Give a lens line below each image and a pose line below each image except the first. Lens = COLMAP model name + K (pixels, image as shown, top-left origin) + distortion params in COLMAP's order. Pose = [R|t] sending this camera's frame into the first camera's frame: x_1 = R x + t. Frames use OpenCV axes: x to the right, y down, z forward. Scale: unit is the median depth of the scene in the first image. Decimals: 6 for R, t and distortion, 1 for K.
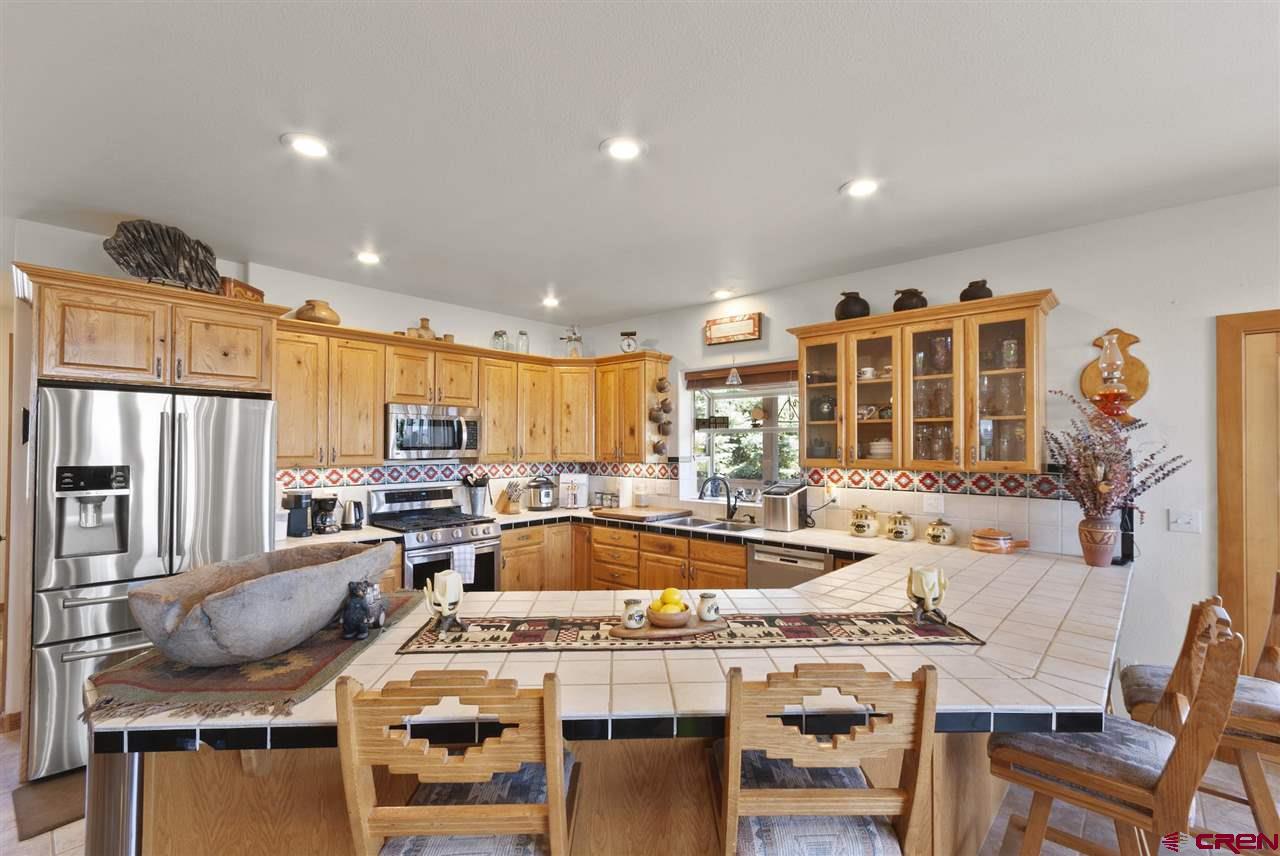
lens RADIAL K [[546.7, 0, 643.8], [0, 546.7, 440.3], [0, 0, 1]] dist [0.002836, 0.000367]
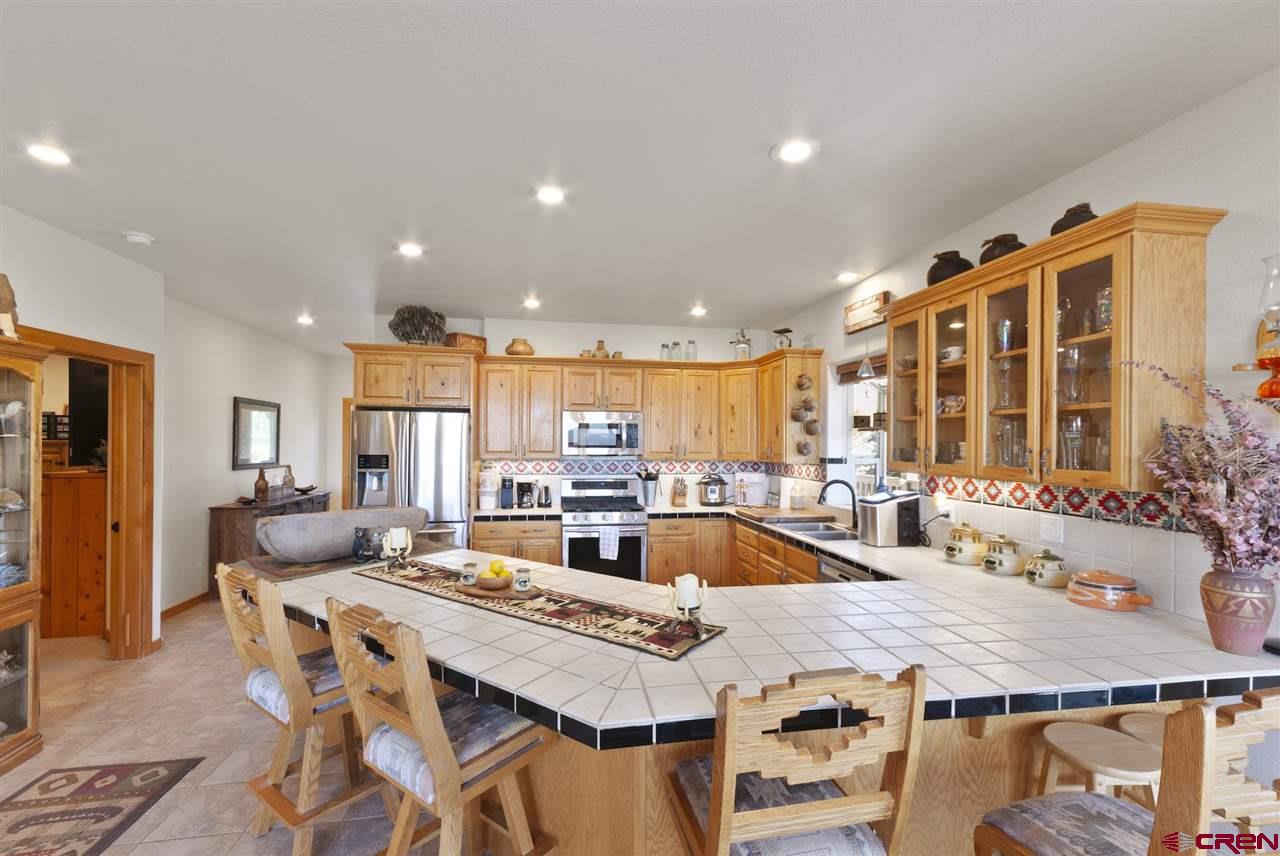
lens RADIAL K [[553.3, 0, 667.4], [0, 553.3, 445.9], [0, 0, 1]] dist [0.002696, 0.000104]
pose [[0.794079, 0.005882, -0.607786, 0.535851], [-0.000119, 0.999955, 0.009522, 0.001020], [0.607814, -0.007489, 0.794044, 0.116711]]
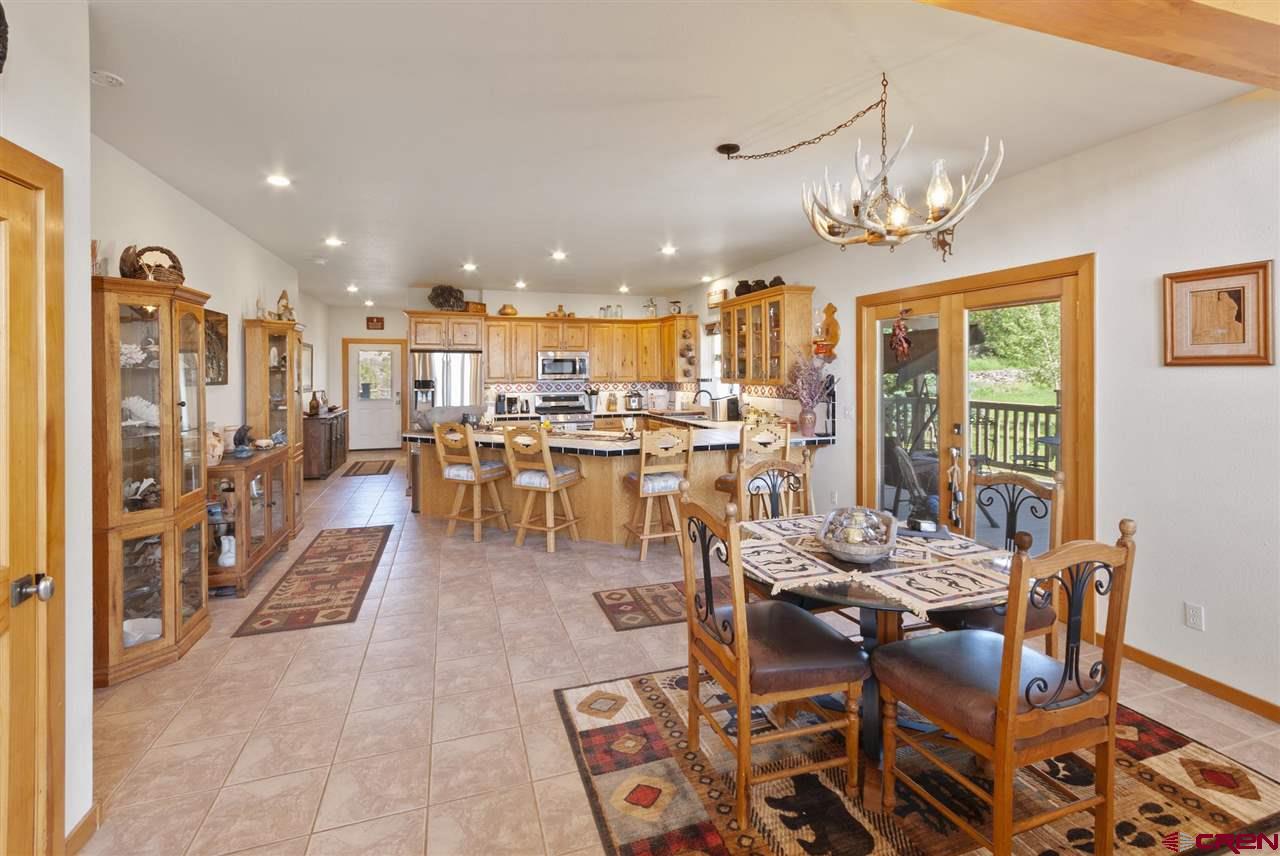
lens RADIAL K [[591.0, 0, 673.7], [0, 591.0, 377.1], [0, 0, 1]] dist [-0.000301, -0.000034]
pose [[0.880239, -0.001233, -0.474528, 1.038347], [0.009894, 0.999827, 0.015756, -0.002253], [0.474427, -0.018564, 0.880099, -0.704521]]
